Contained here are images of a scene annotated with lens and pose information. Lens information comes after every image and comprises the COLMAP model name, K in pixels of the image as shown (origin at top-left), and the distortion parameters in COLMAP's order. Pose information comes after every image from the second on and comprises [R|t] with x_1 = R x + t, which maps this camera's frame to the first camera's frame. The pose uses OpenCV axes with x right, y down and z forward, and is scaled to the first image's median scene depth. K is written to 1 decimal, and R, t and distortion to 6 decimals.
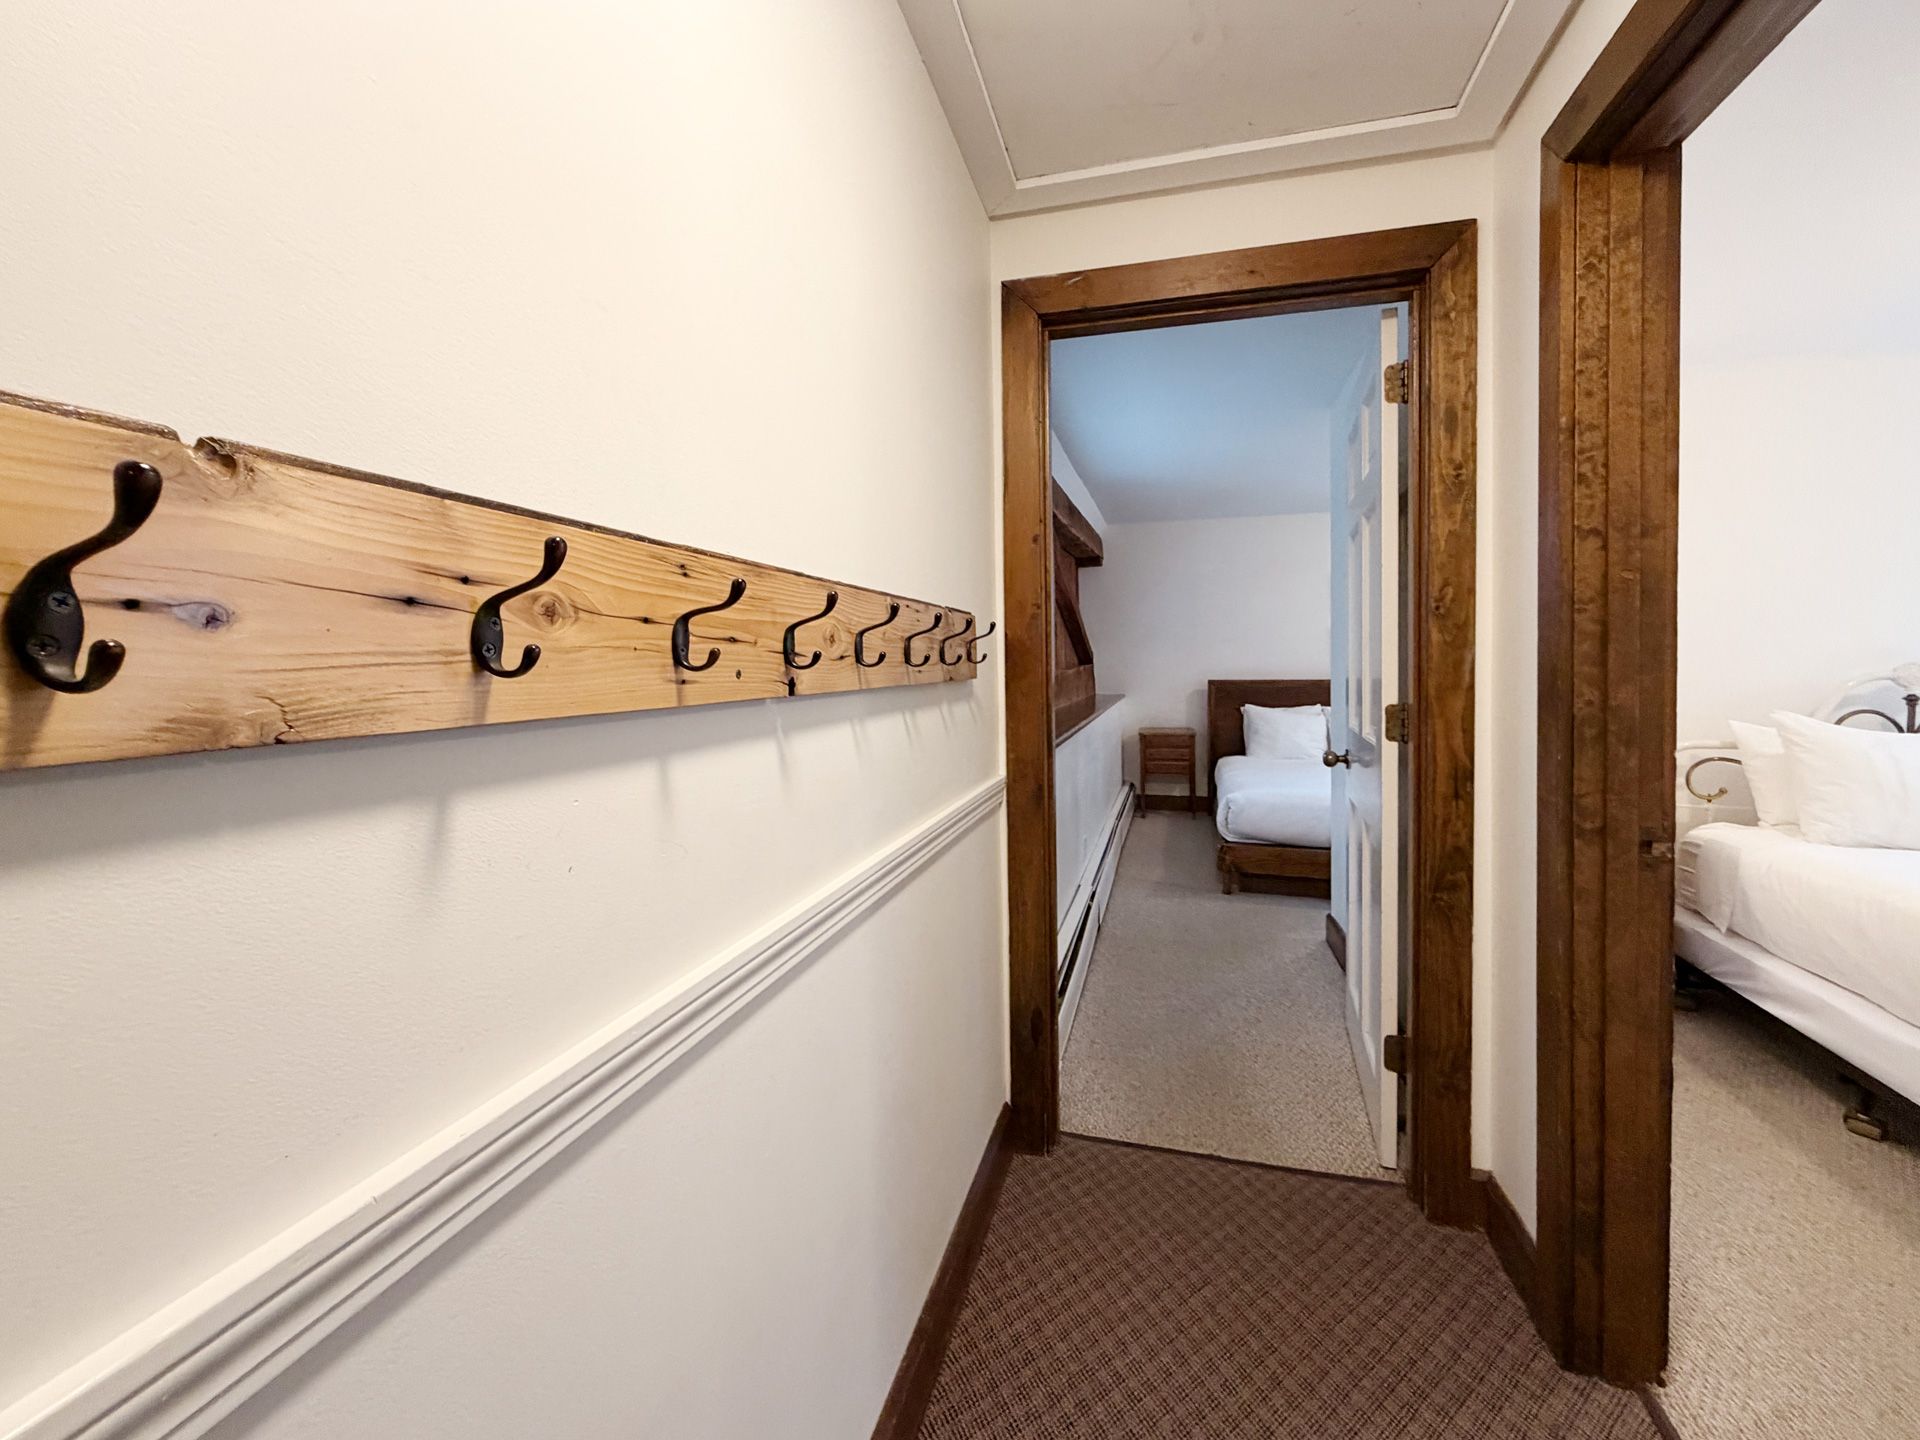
lens RADIAL K [[795.9, 0, 961.5], [0, 795.9, 683.4], [0, 0, 1]] dist [-0.000428, -0.000455]
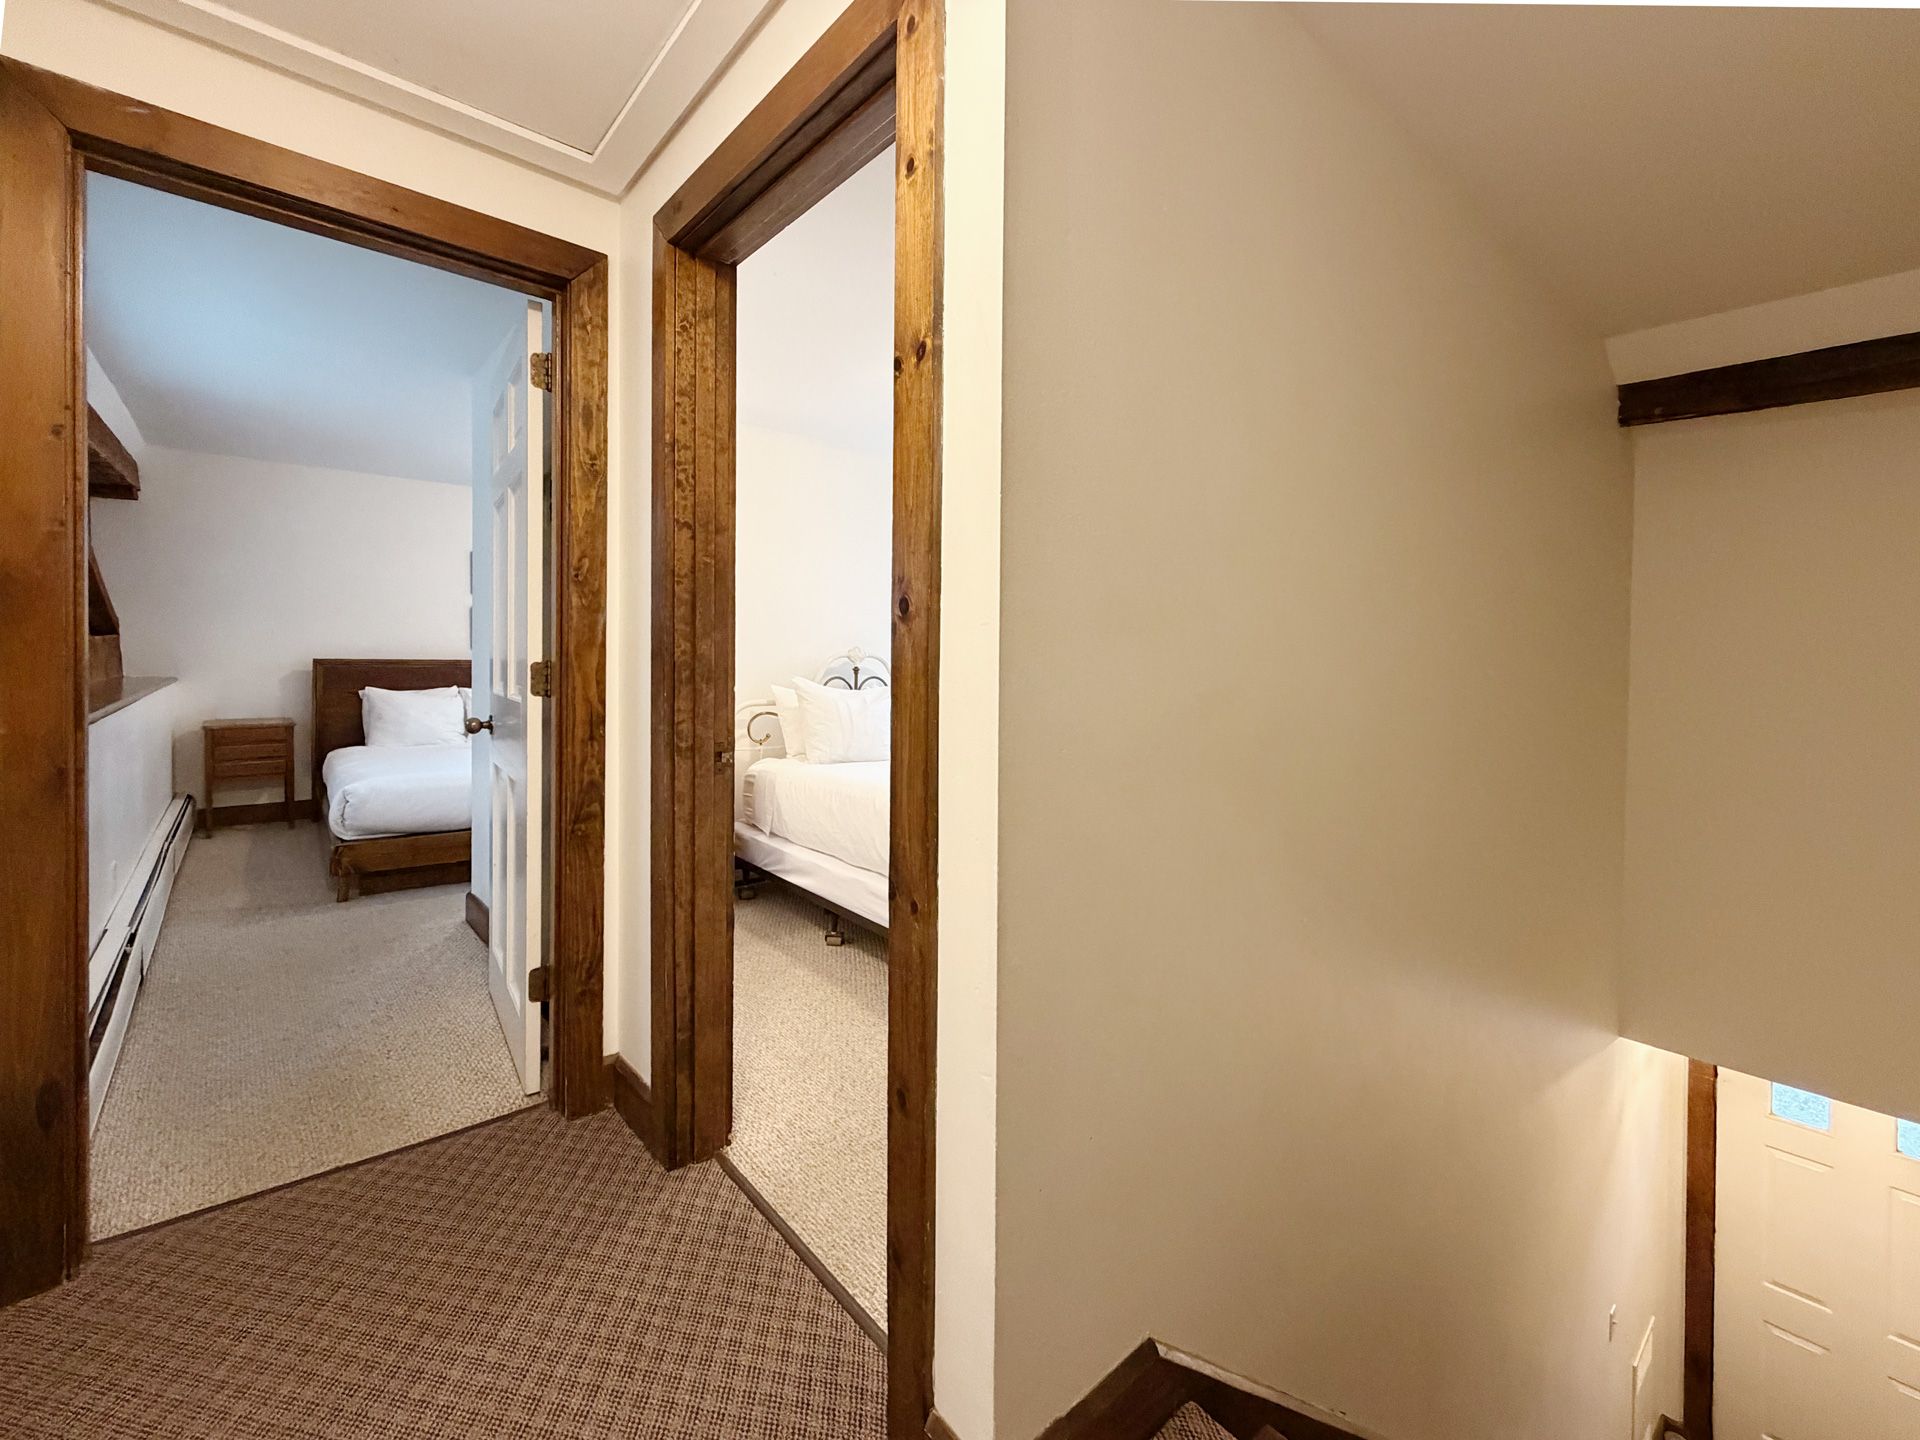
lens RADIAL K [[802.9, 0, 950.9], [0, 802.9, 667.6], [0, 0, 1]] dist [0.000804, -0.000059]
pose [[0.557229, 0.004375, 0.830347, -0.062010], [0.002876, 0.999970, -0.007198, 0.045077], [-0.830354, 0.006399, 0.557200, -0.093532]]
